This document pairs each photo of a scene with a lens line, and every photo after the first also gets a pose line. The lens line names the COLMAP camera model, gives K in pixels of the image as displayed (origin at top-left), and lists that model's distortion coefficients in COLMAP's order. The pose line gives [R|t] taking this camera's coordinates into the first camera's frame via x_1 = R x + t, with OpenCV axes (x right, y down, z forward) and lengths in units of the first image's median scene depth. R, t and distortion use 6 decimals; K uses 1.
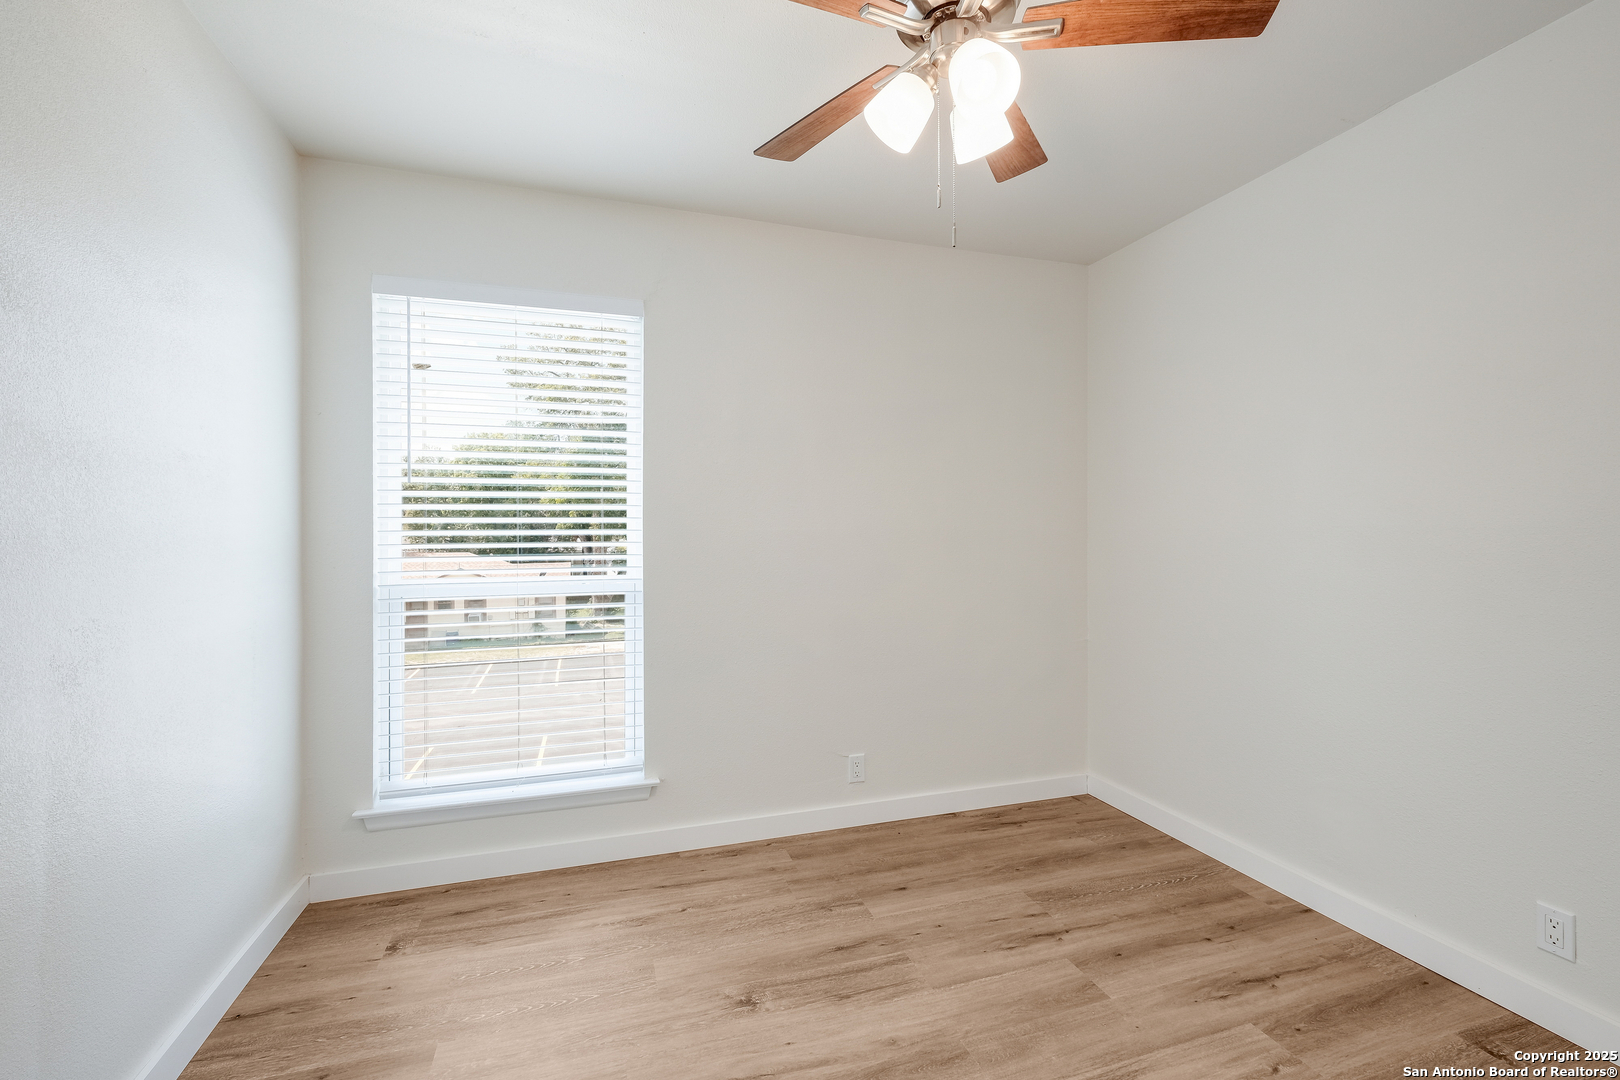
lens RADIAL K [[724.9, 0, 815.9], [0, 724.9, 534.1], [0, 0, 1]] dist [-0.000323, -0.000231]
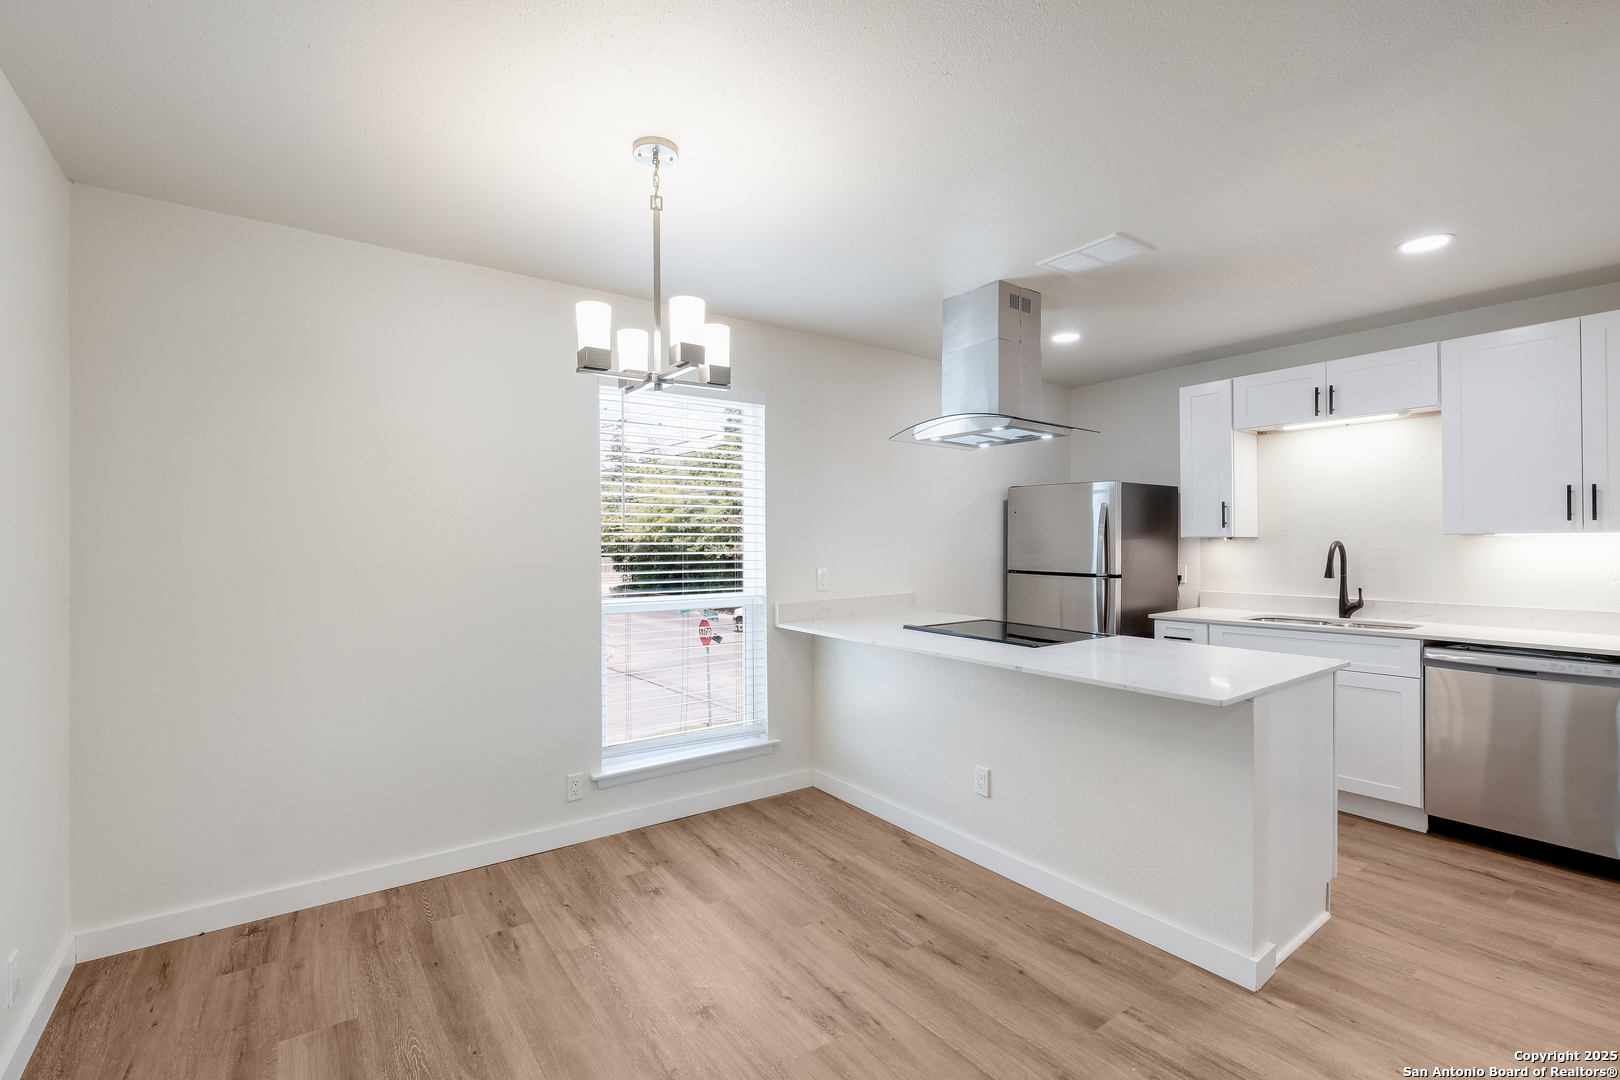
lens RADIAL K [[723.6, 0, 803.9], [0, 723.6, 546.8], [0, 0, 1]] dist [-0.003809, -0.000361]
pose [[0.953250, -0.003375, 0.302165, -0.582220], [0.002601, 0.999992, 0.002964, -0.034127], [-0.302173, -0.002039, 0.953251, -0.332863]]
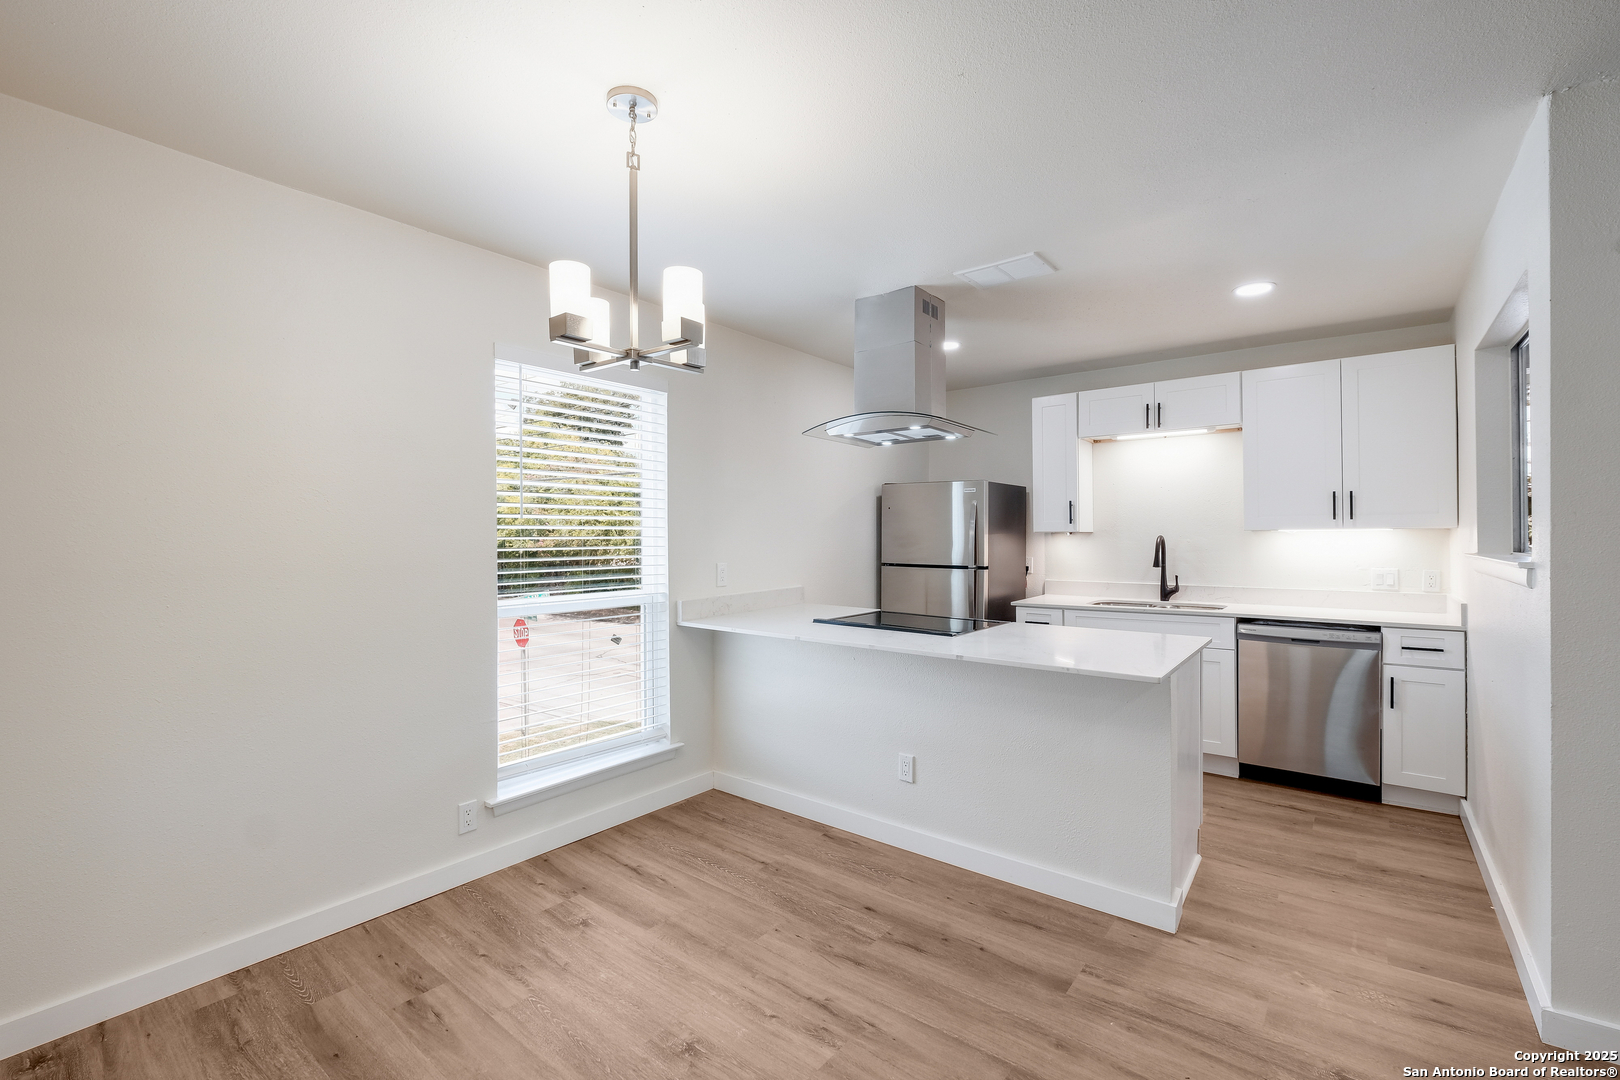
lens RADIAL K [[712.6, 0, 813.1], [0, 712.6, 537.8], [0, 0, 1]] dist [-0.001767, 0.000436]
pose [[0.830485, -0.002420, 0.557035, -0.734567], [0.003319, 0.999994, -0.000604, -0.035091], [-0.557031, 0.002350, 0.830488, -0.217012]]
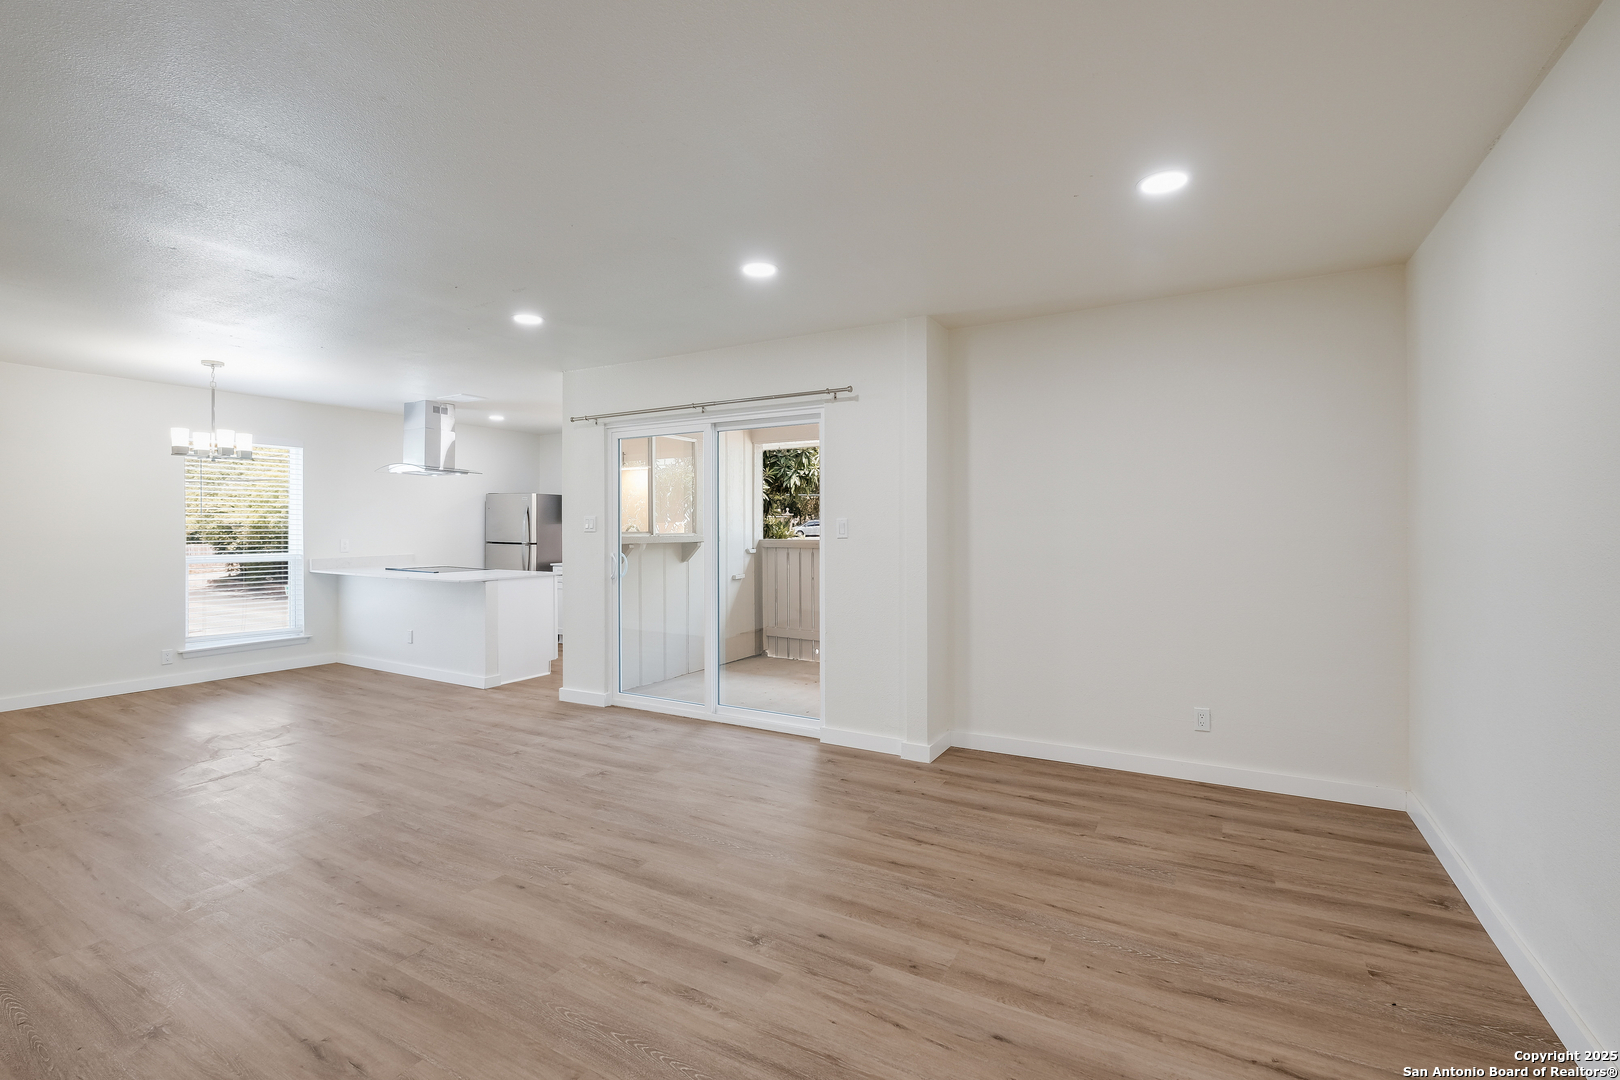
lens RADIAL K [[724.9, 0, 815.9], [0, 724.9, 534.1], [0, 0, 1]] dist [-0.000323, -0.000231]
pose [[0.734753, -0.003795, 0.678324, -0.624734], [0.001217, 0.999990, 0.004277, -0.014990], [-0.678334, -0.002317, 0.734750, -1.979037]]
